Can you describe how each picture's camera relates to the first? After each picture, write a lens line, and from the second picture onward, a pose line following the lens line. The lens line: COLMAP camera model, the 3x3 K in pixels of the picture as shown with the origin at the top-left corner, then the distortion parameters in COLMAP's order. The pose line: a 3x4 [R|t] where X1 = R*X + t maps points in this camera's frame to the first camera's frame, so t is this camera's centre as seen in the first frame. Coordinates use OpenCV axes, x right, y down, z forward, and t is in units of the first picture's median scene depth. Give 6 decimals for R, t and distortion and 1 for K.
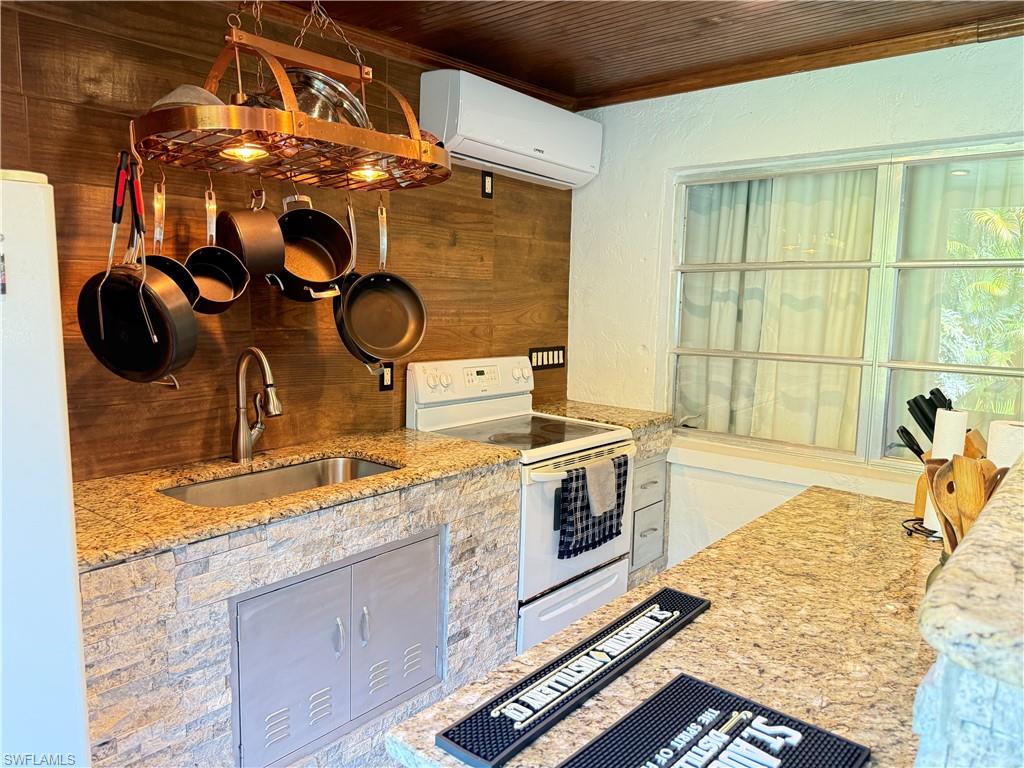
lens RADIAL K [[710.6, 0, 512.0], [0, 710.6, 384.0], [0, 0, 1]] dist [0.085232, -0.121464]
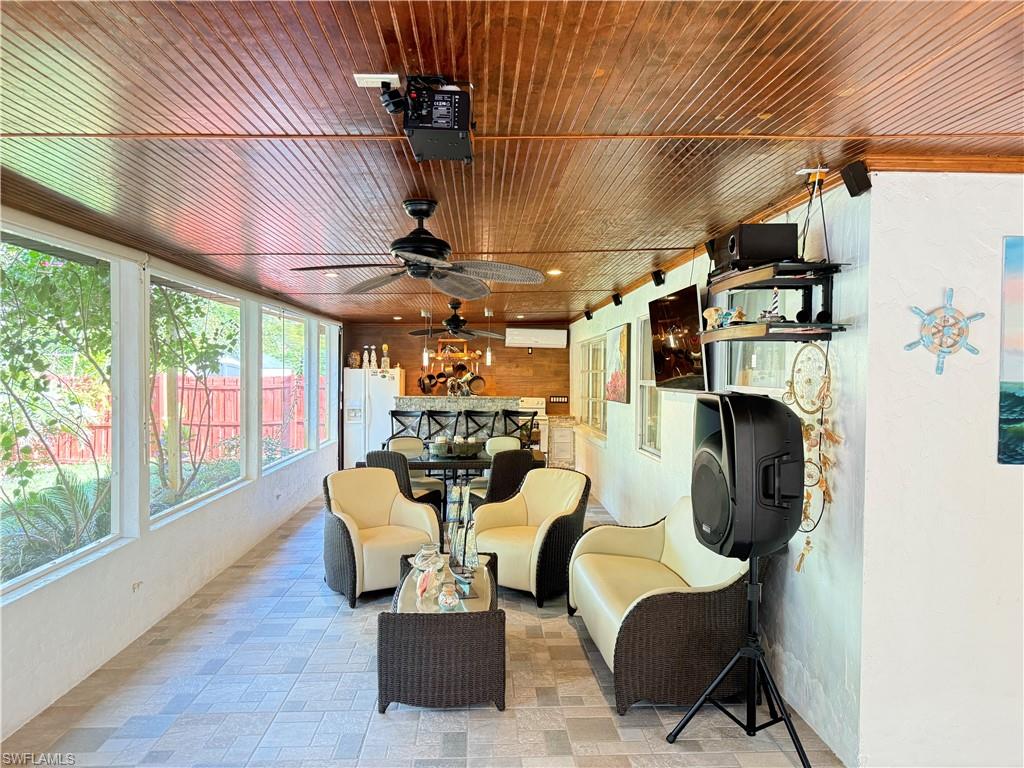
lens RADIAL K [[710.6, 0, 512.0], [0, 710.6, 384.0], [0, 0, 1]] dist [0.085232, -0.121464]
pose [[0.666103, 0.000508, -0.745859, 2.501765], [-0.084313, 0.993641, -0.074621, 0.163559], [0.741079, 0.112591, 0.661911, -1.394109]]
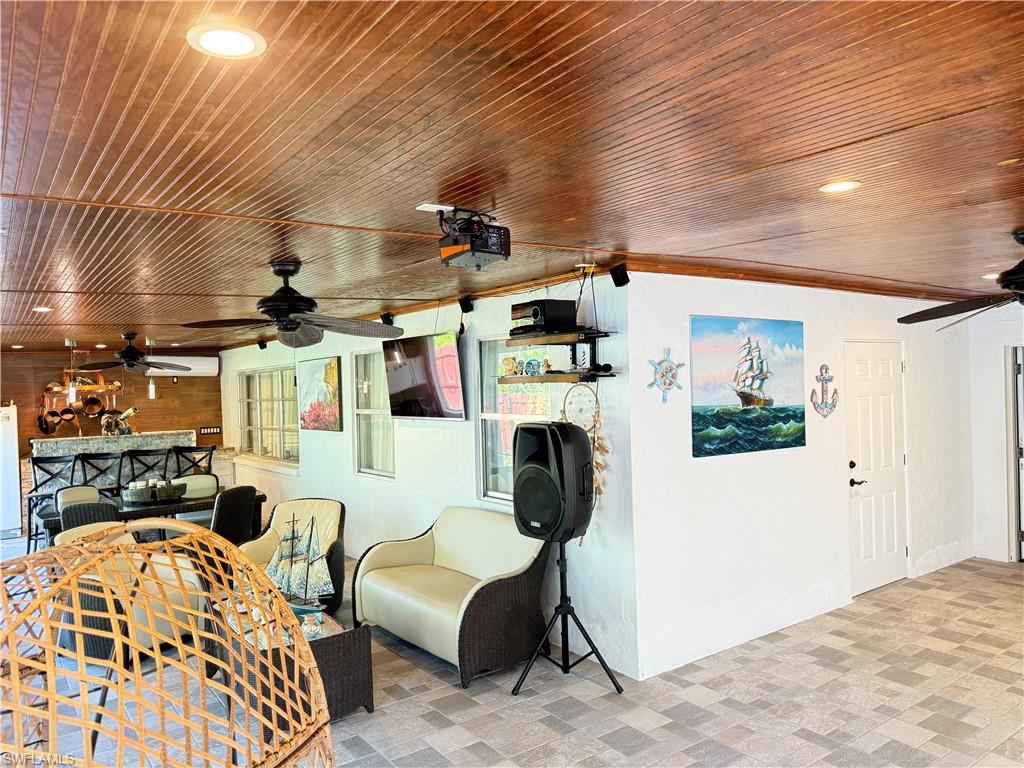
lens RADIAL K [[710.6, 0, 512.0], [0, 710.6, 384.0], [0, 0, 1]] dist [0.085232, -0.121464]
pose [[0.963985, -0.044129, -0.262270, 2.293565], [0.012663, 0.992636, -0.120475, 0.165237], [0.265655, 0.112815, 0.957445, -1.760346]]
